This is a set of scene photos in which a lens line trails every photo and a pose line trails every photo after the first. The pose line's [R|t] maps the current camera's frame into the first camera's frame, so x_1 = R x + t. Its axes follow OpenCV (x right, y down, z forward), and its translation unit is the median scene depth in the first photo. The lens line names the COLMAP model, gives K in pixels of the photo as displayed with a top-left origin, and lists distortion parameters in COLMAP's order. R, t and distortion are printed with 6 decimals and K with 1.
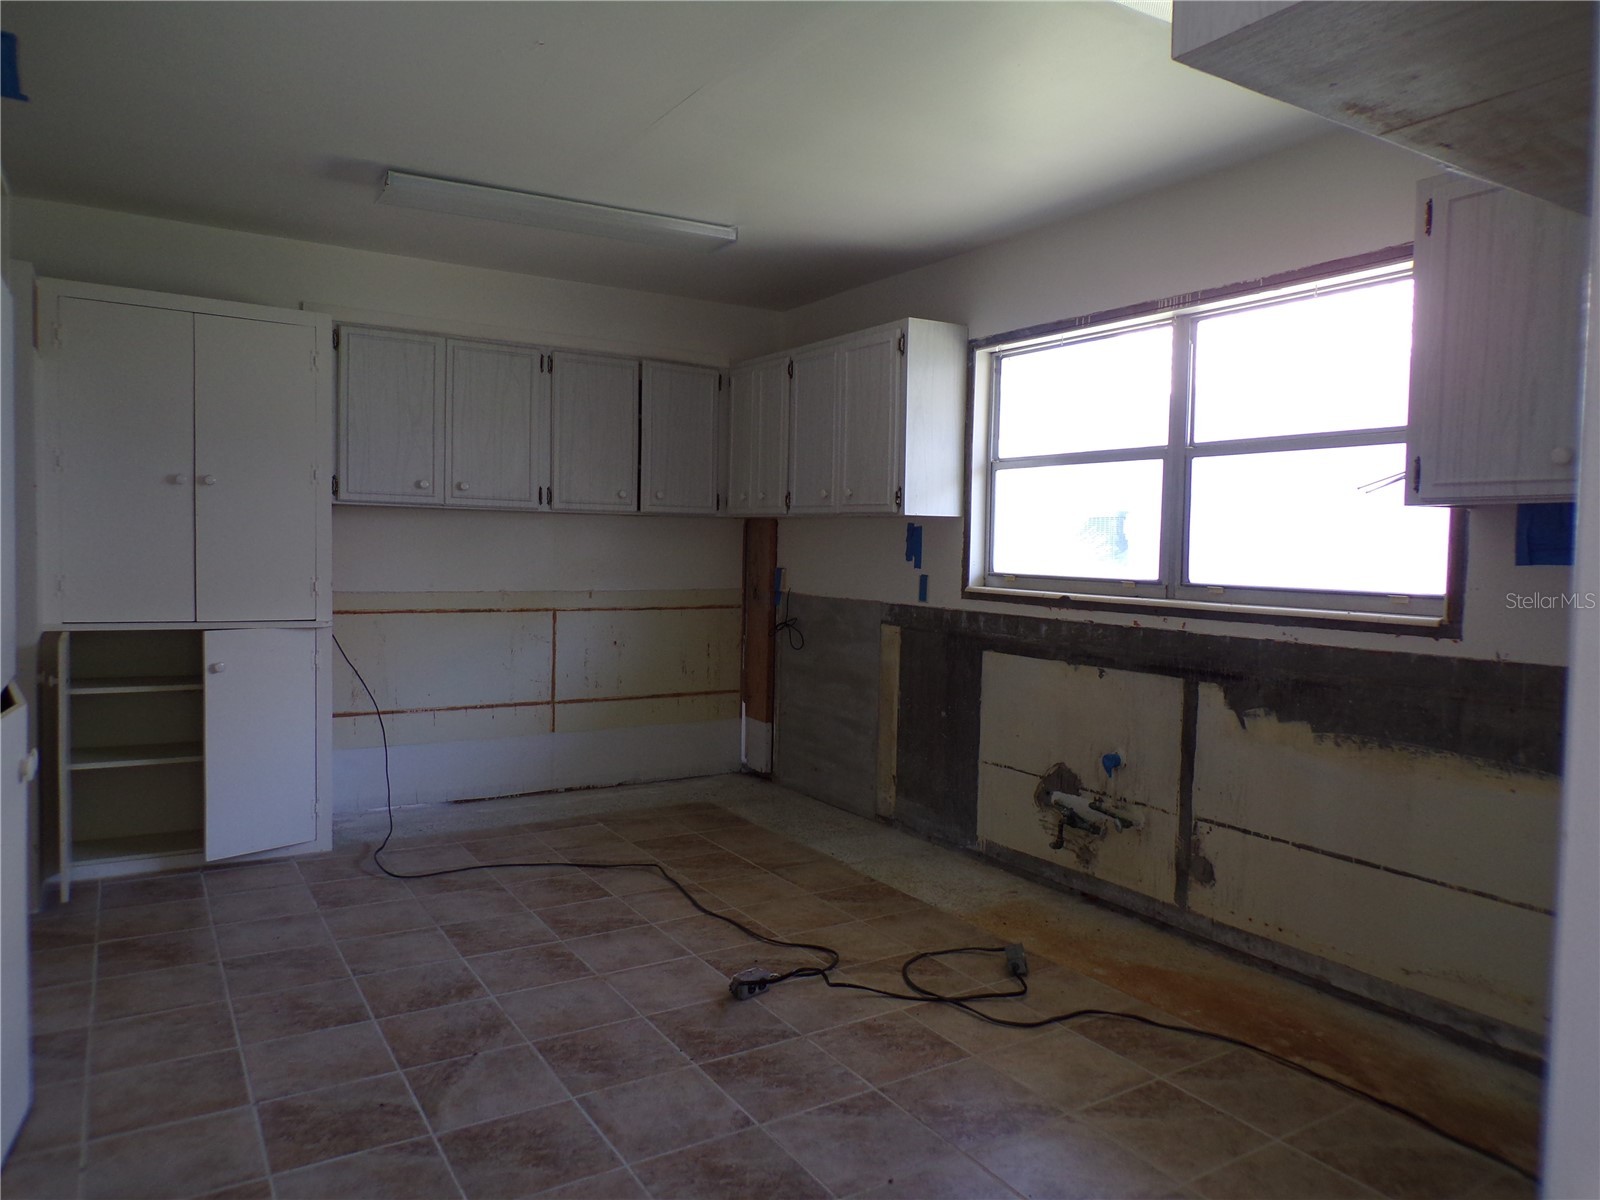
lens RADIAL K [[1077.8, 0, 802.0], [0, 1077.8, 593.7], [0, 0, 1]] dist [-0.024977, 0.027584]
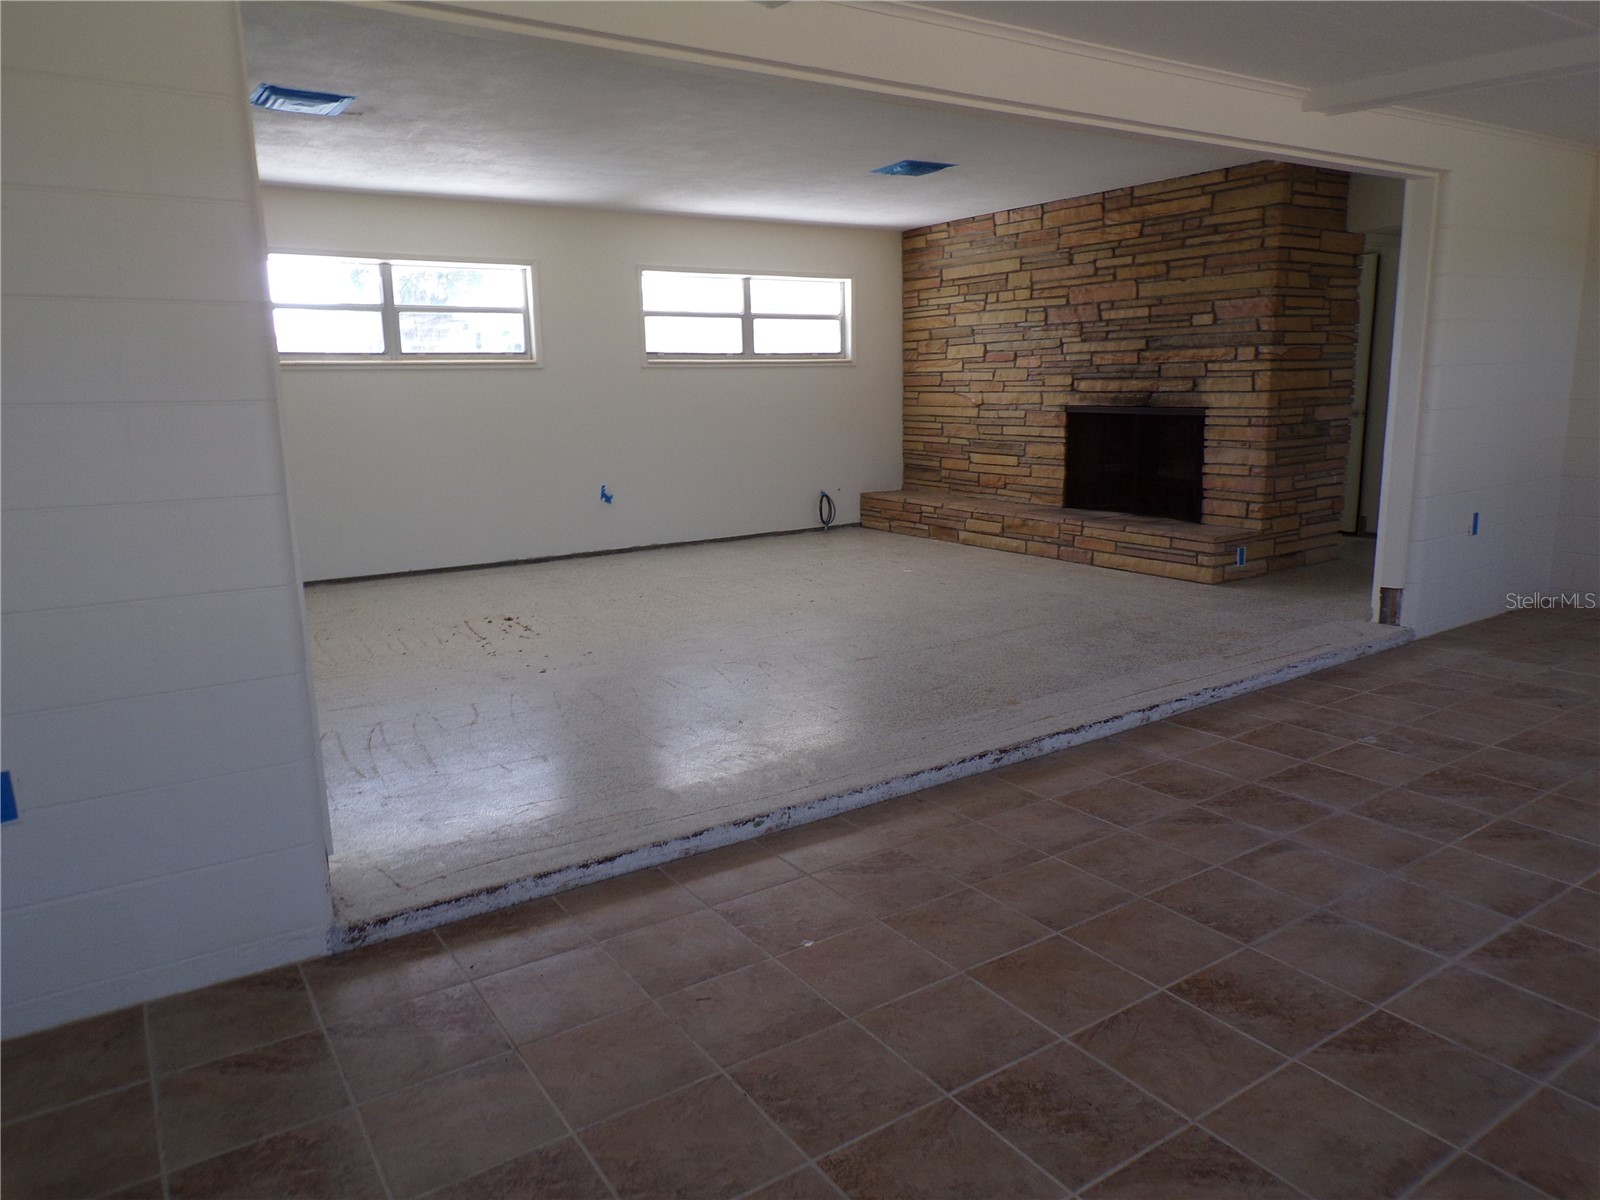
lens RADIAL K [[1077.8, 0, 802.2], [0, 1077.8, 614.9], [0, 0, 1]] dist [-0.024977, 0.027584]
pose [[-0.999660, 0.004504, -0.025682, -0.339503], [-0.002174, 0.967145, 0.254216, -0.092140], [0.025983, 0.254185, -0.966807, 2.928366]]
